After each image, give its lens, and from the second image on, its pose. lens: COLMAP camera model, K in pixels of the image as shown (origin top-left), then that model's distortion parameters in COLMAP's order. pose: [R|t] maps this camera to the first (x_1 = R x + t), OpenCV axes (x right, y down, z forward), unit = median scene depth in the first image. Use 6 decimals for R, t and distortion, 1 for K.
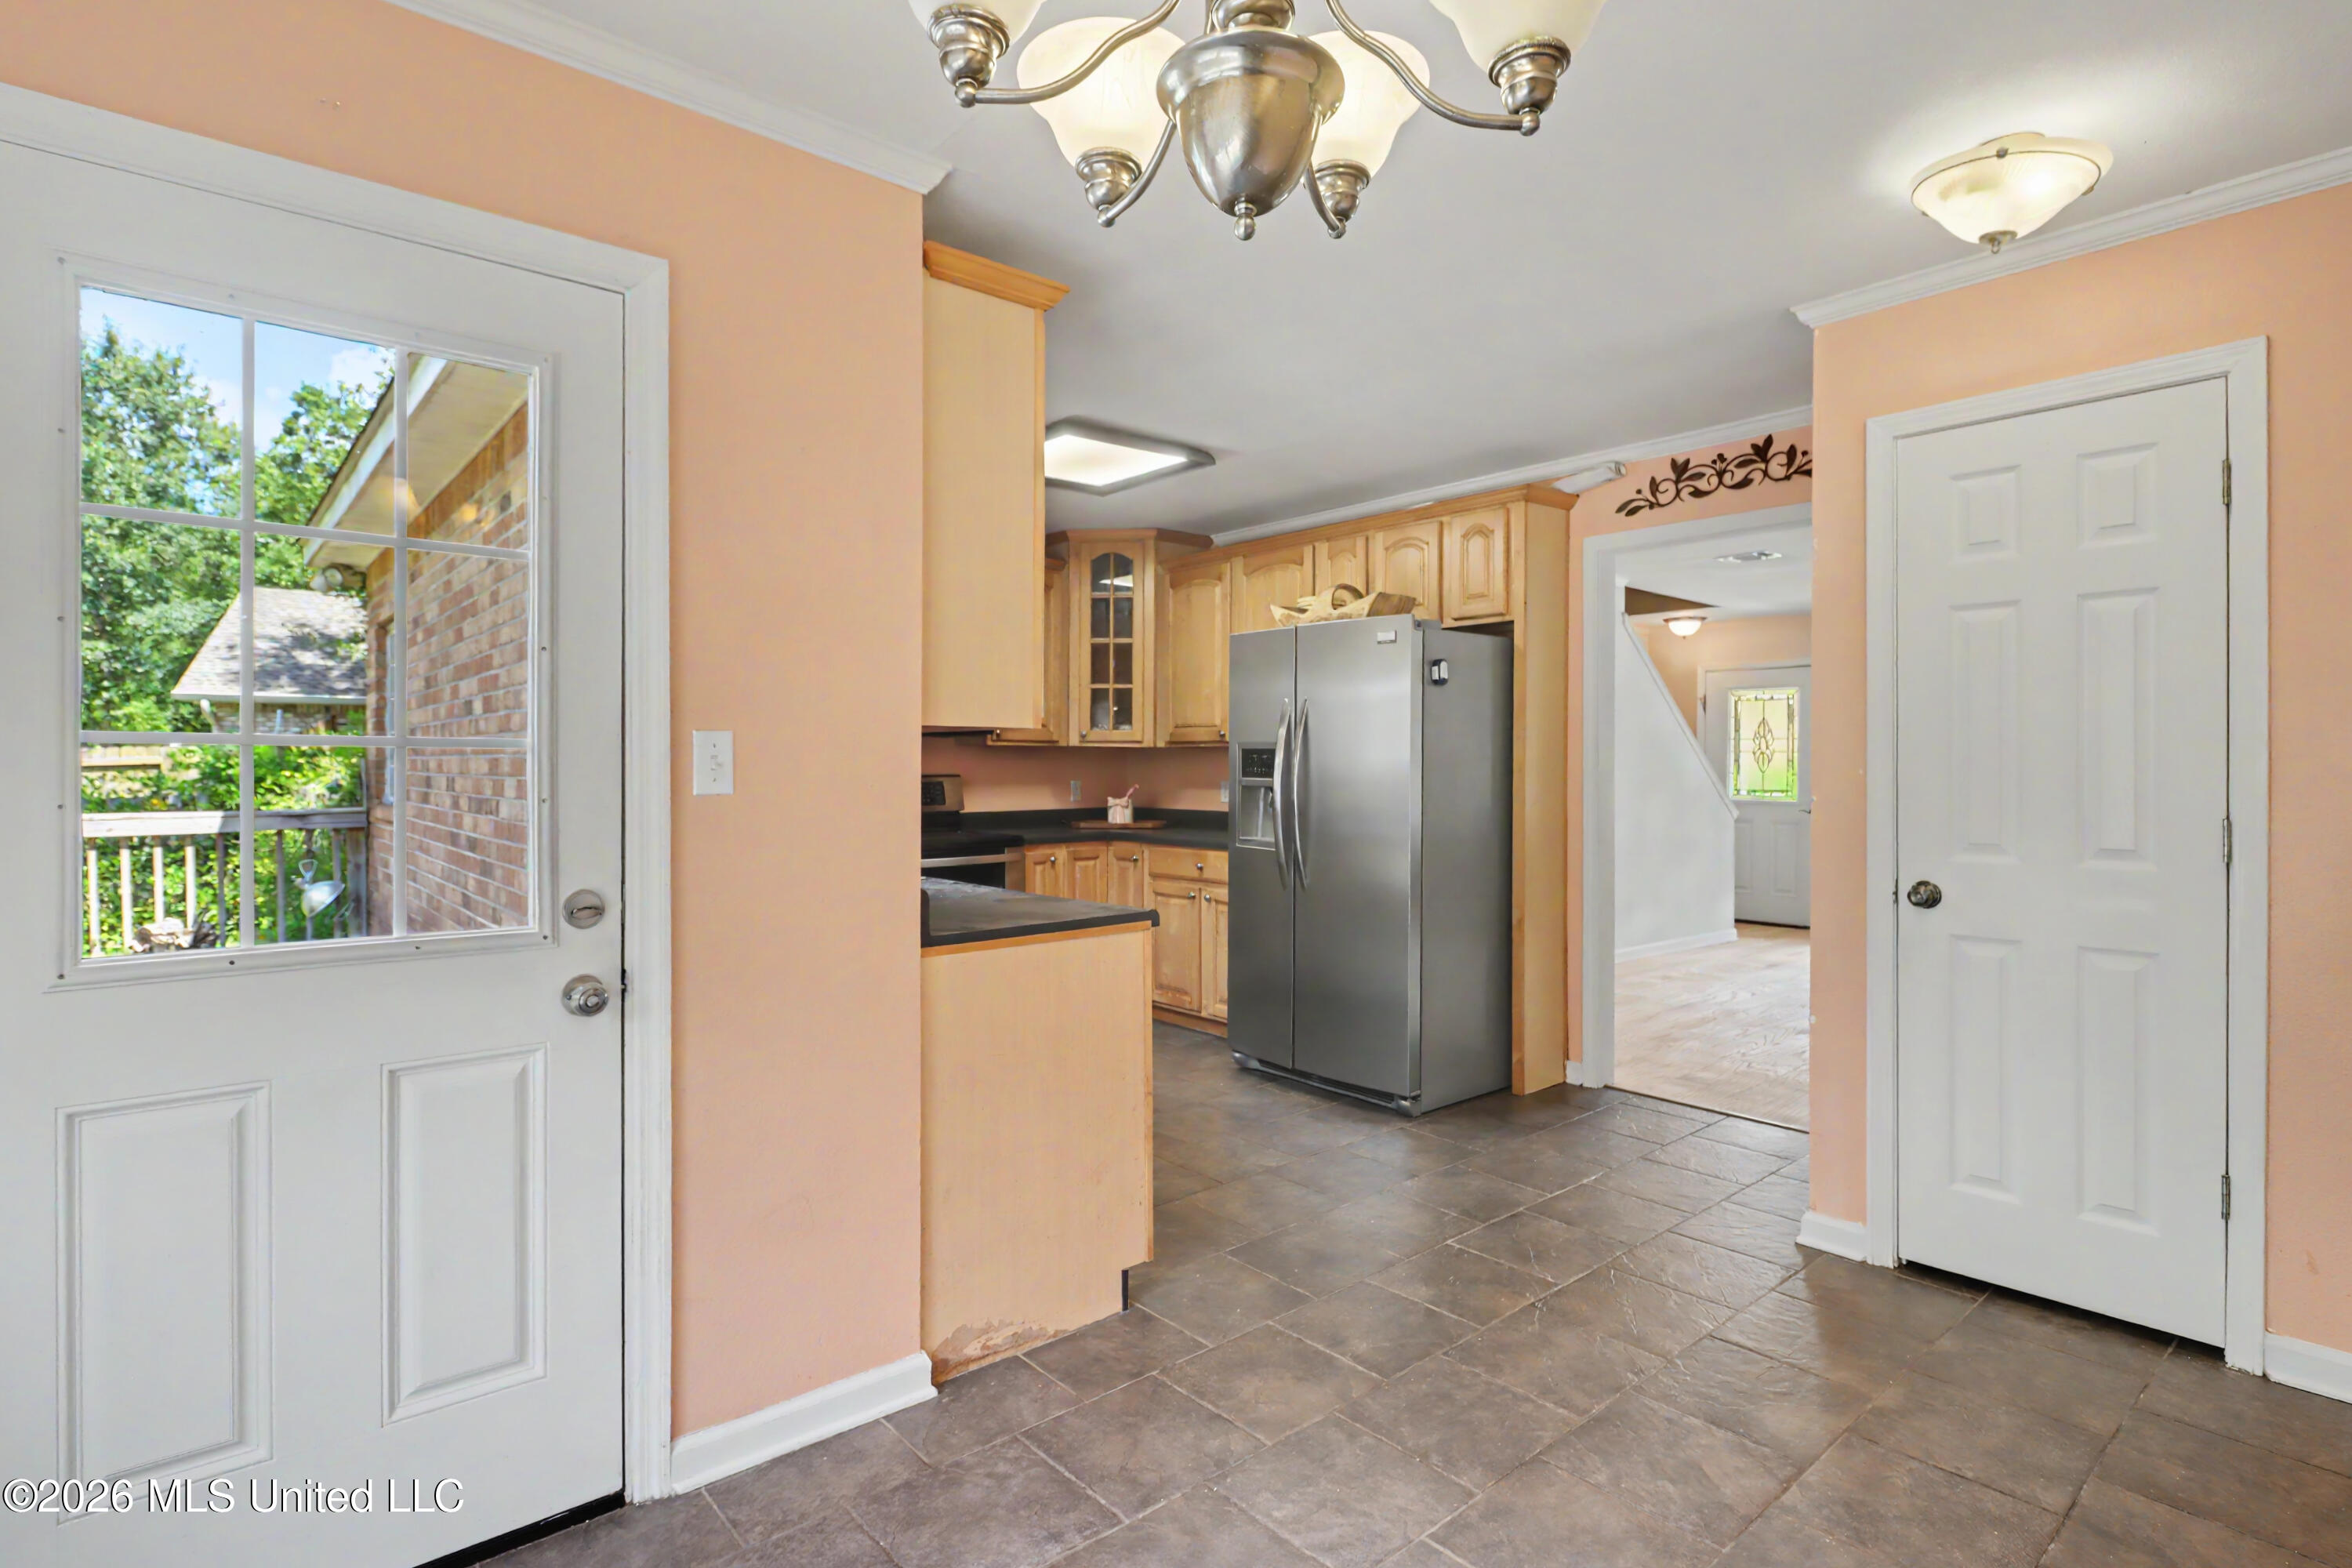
lens RADIAL K [[1185.4, 0, 1179.7], [0, 1185.4, 776.6], [0, 0, 1]] dist [0.013206, -0.005782]
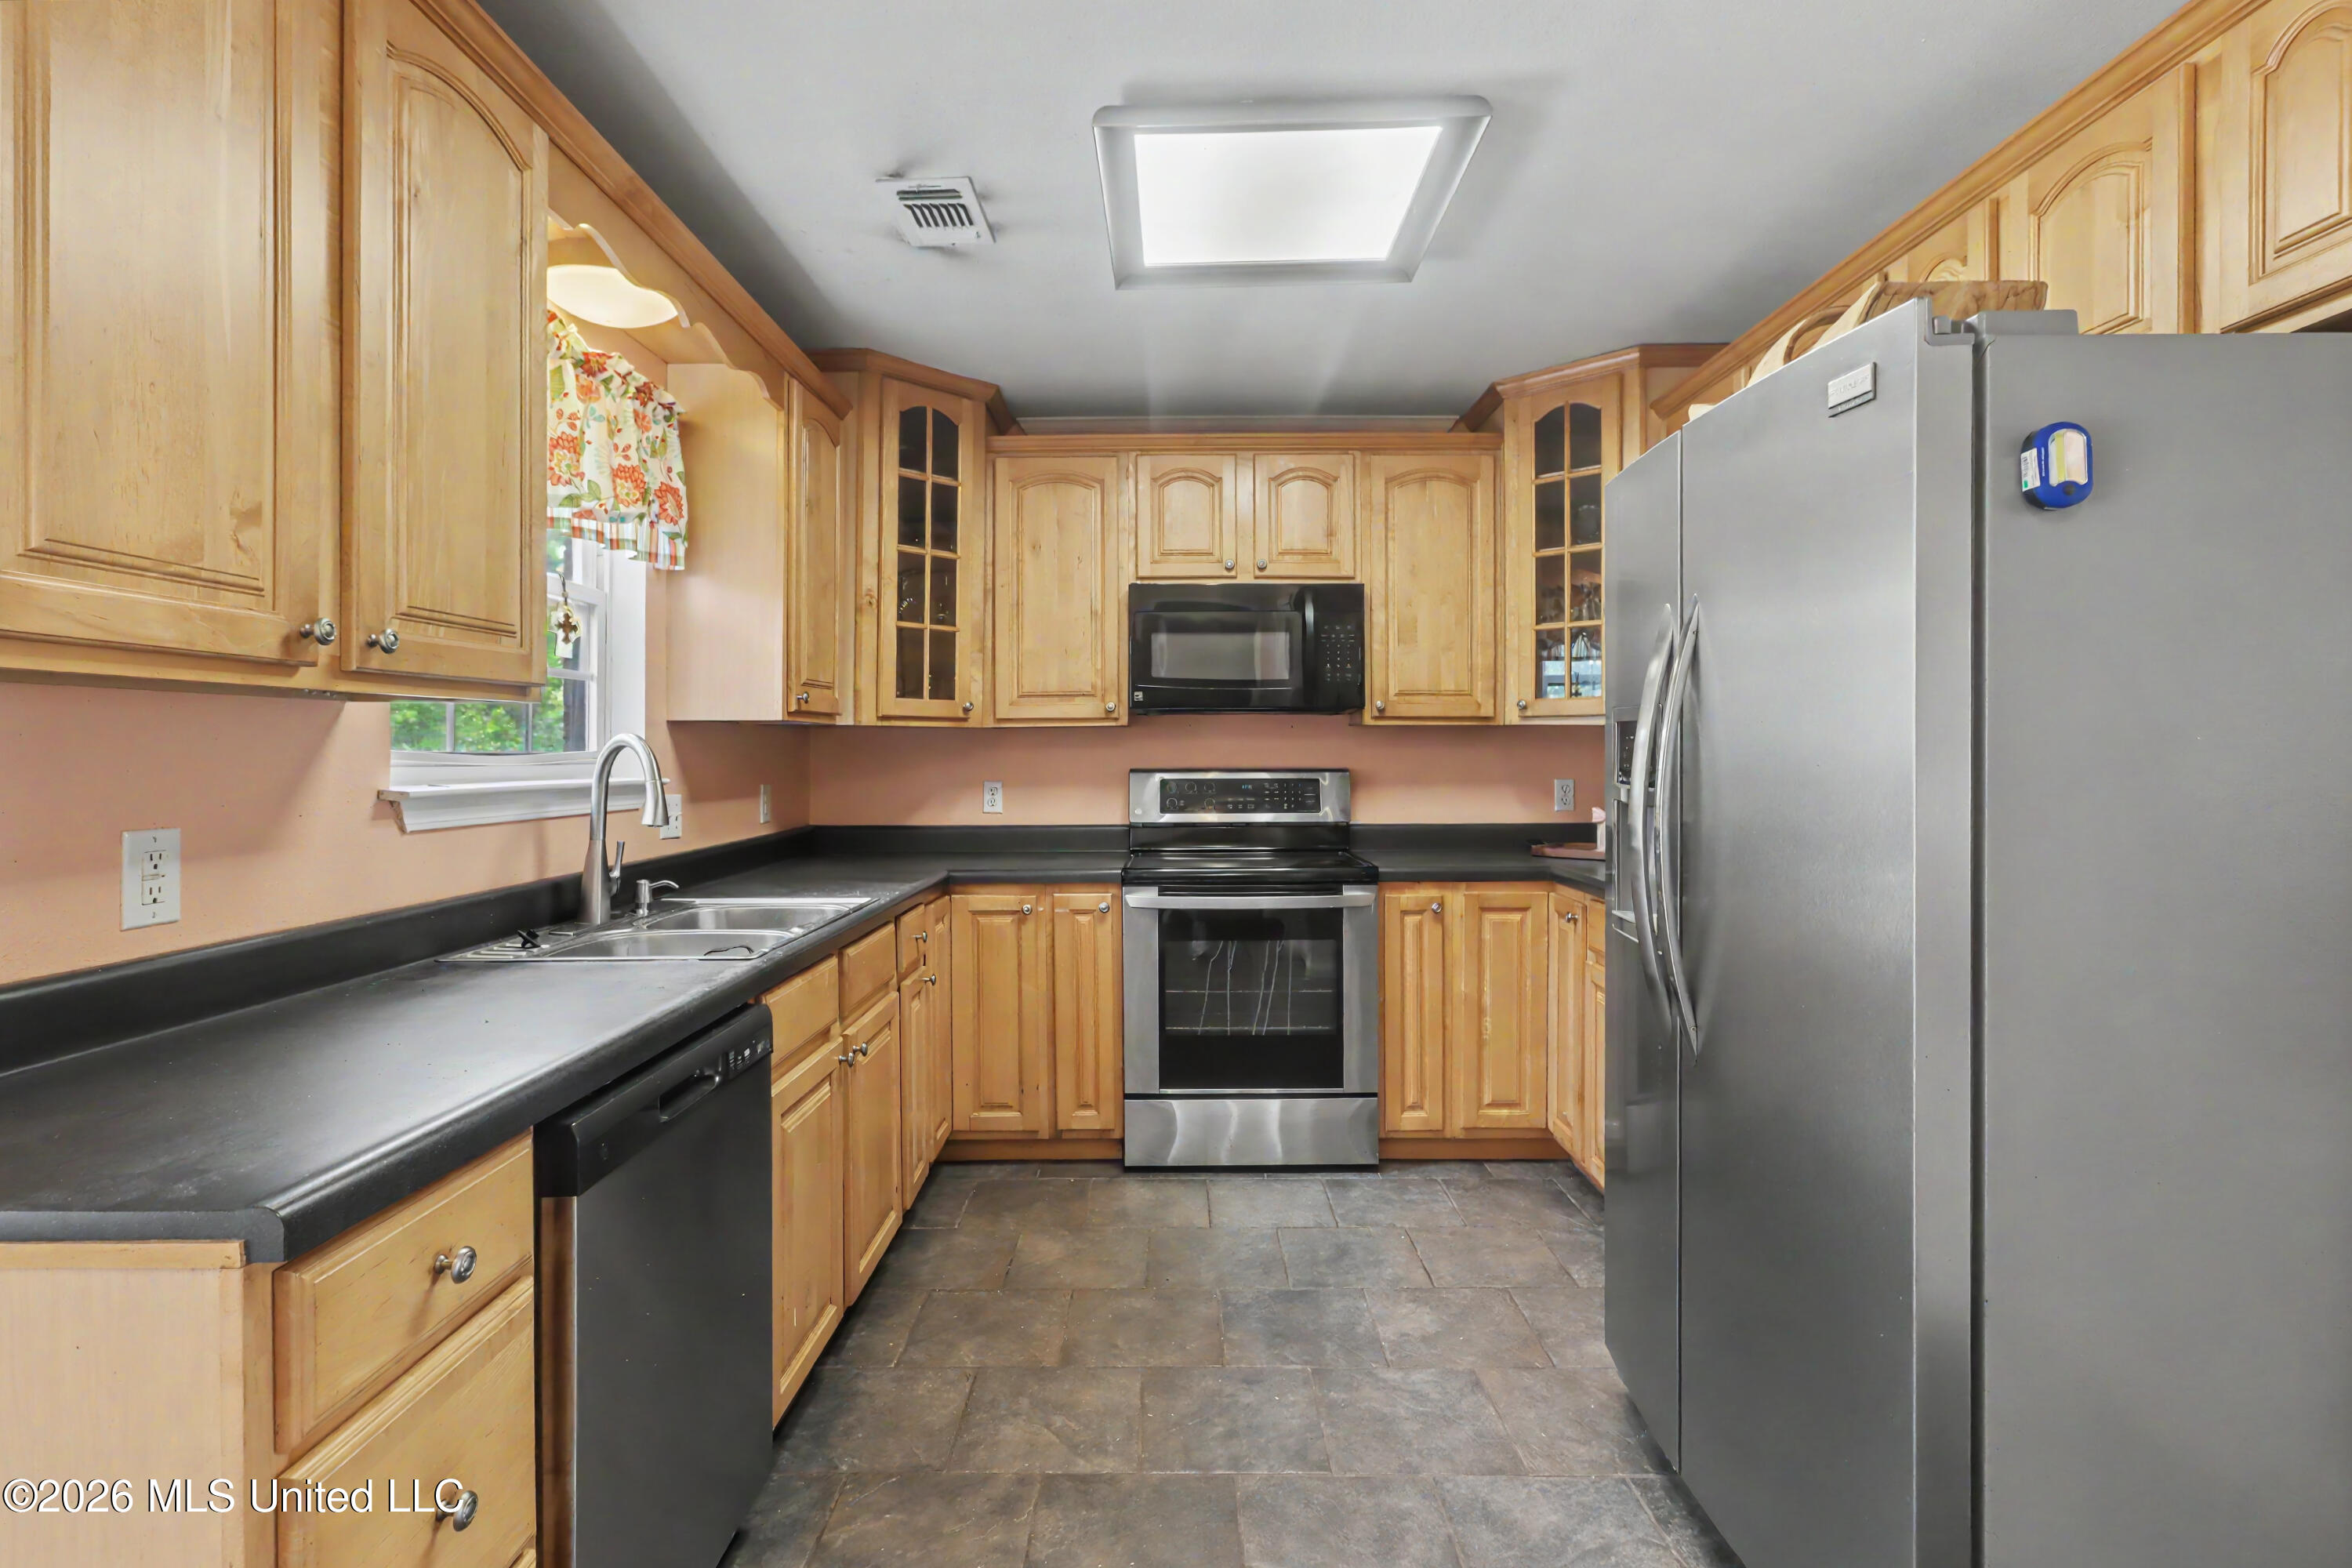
lens RADIAL K [[1126.0, 0, 1162.9], [0, 1126.0, 744.2], [0, 0, 1]] dist [0.000625, 0.001492]
pose [[0.760805, -0.003231, -0.648972, 0.165431], [-0.004536, 0.999937, -0.010295, -0.009057], [0.648964, 0.010776, 0.760743, 0.448974]]
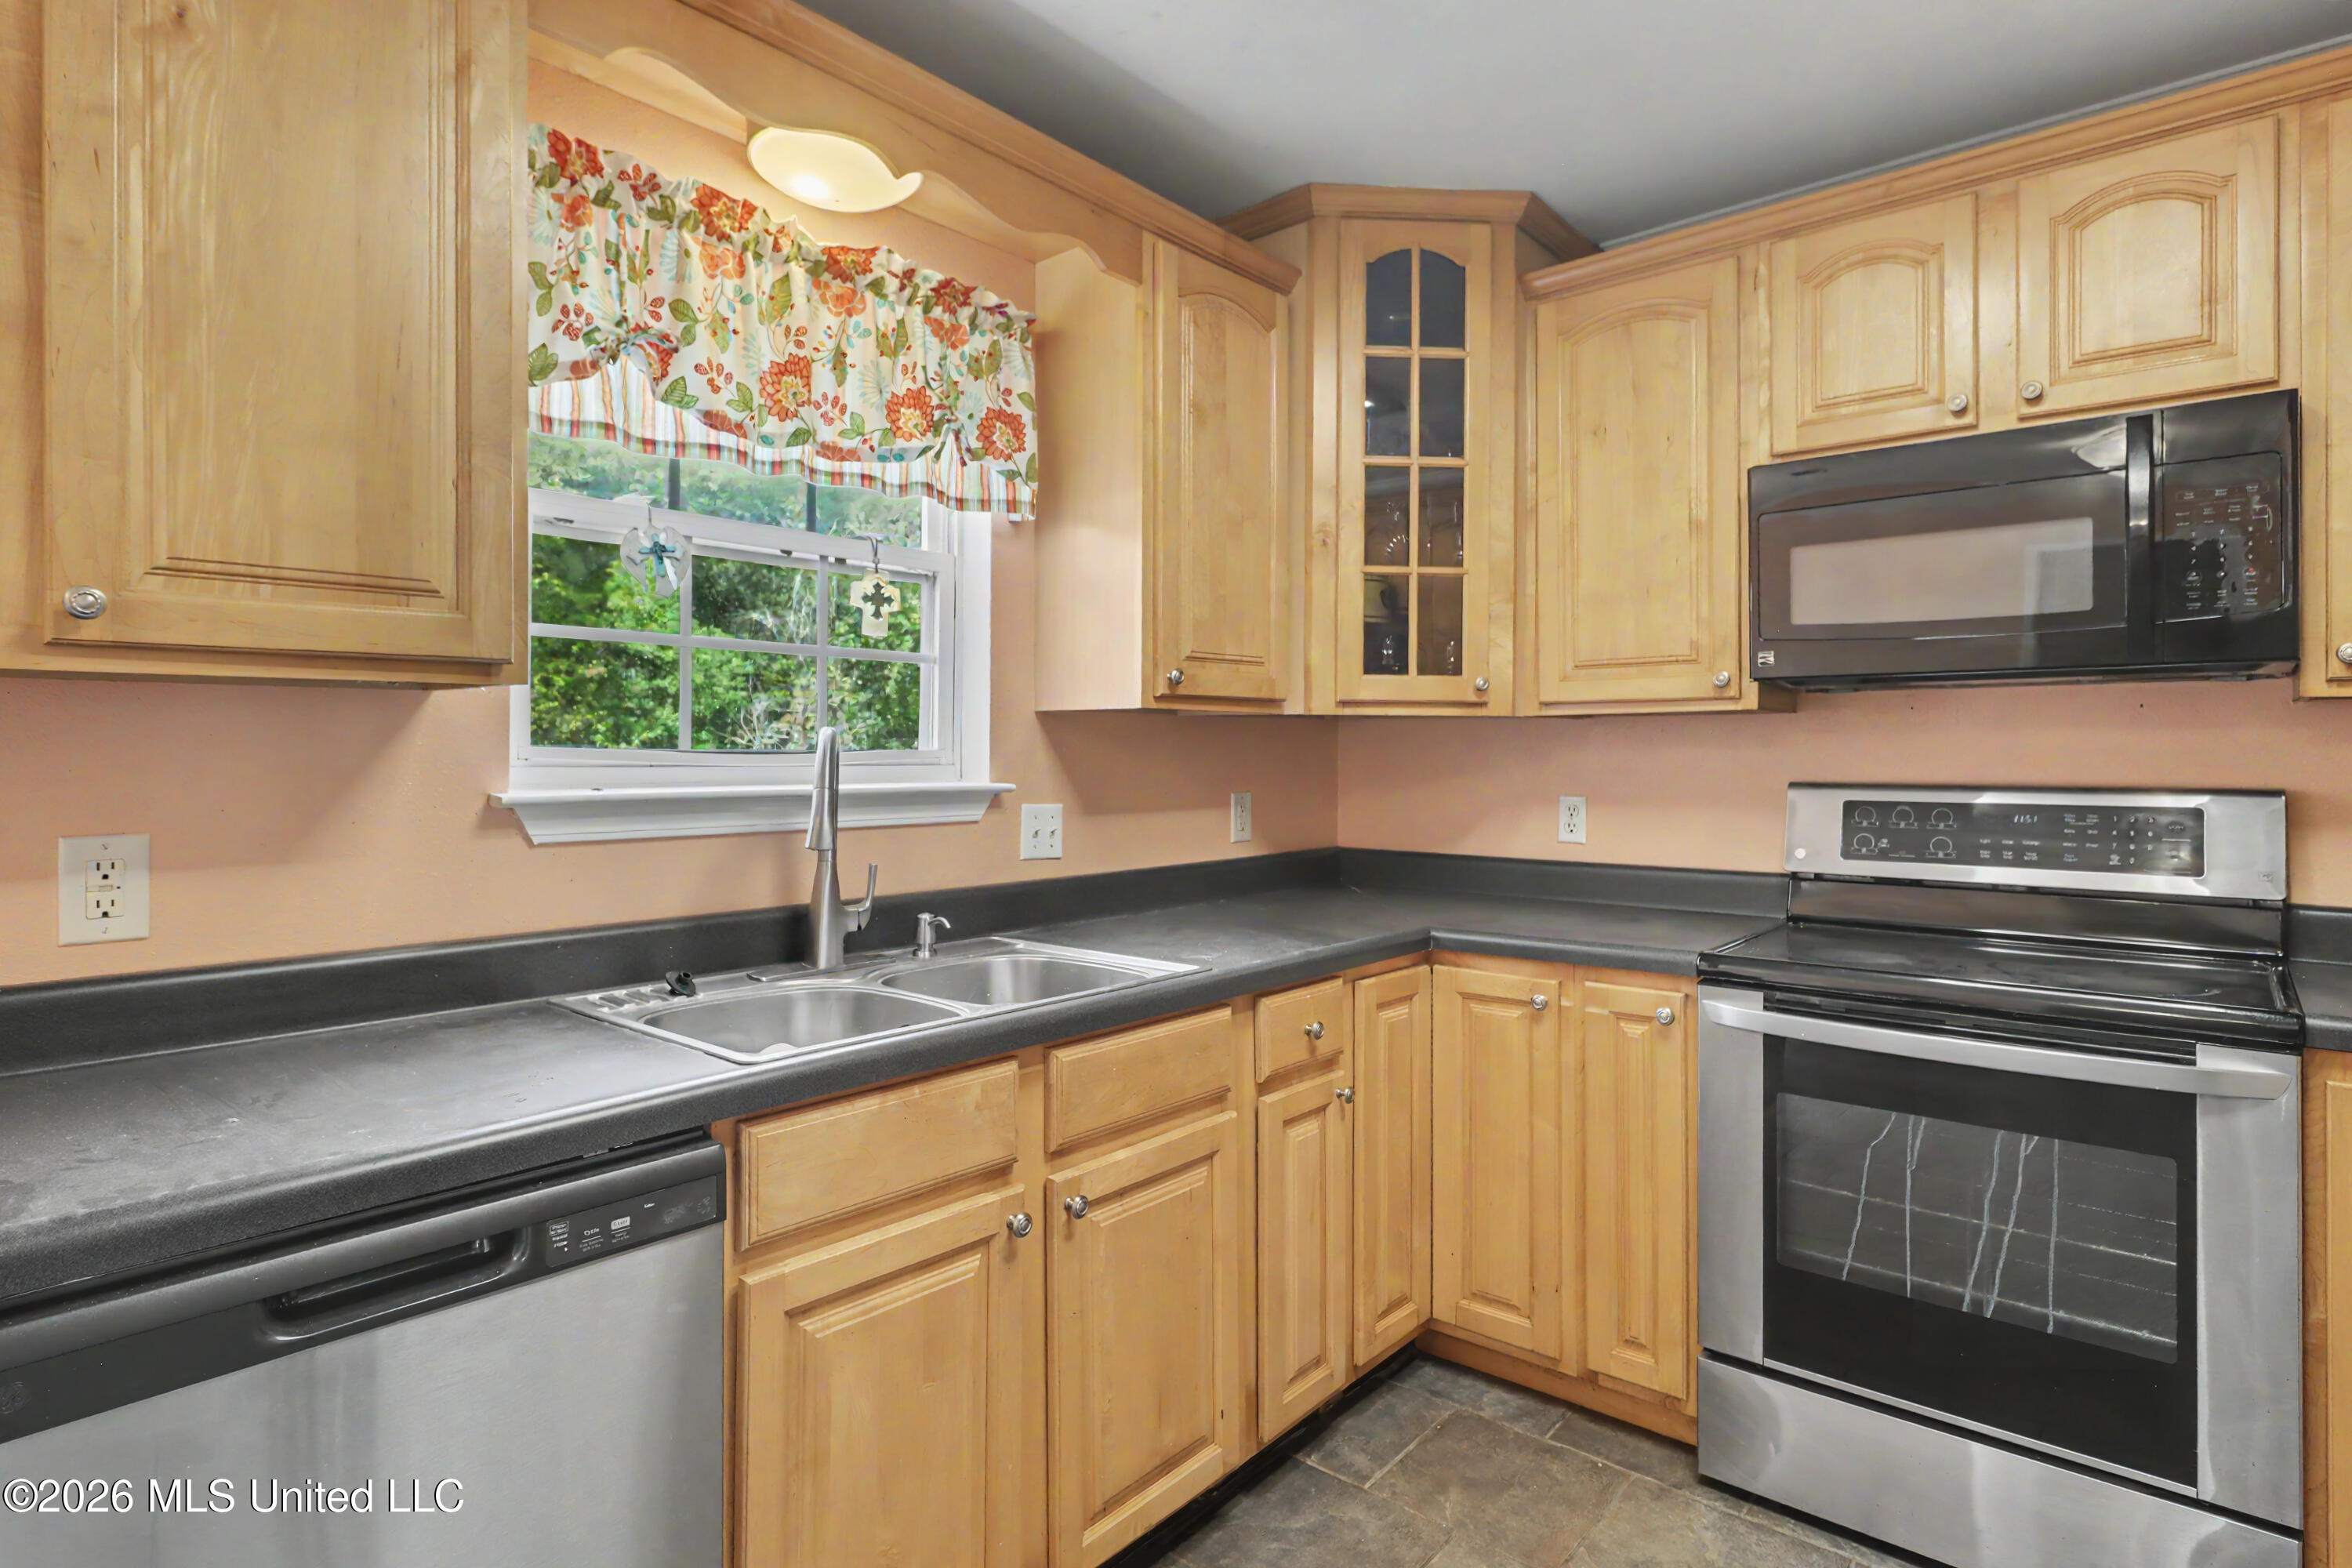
lens RADIAL K [[1185.4, 0, 1225.8], [0, 1185.4, 748.1], [0, 0, 1]] dist [0.013206, -0.005782]
pose [[0.161377, 0.000468, -0.986893, 0.100050], [-0.009021, 0.999959, -0.001001, -0.010900], [0.986852, 0.009064, 0.161375, 0.681038]]
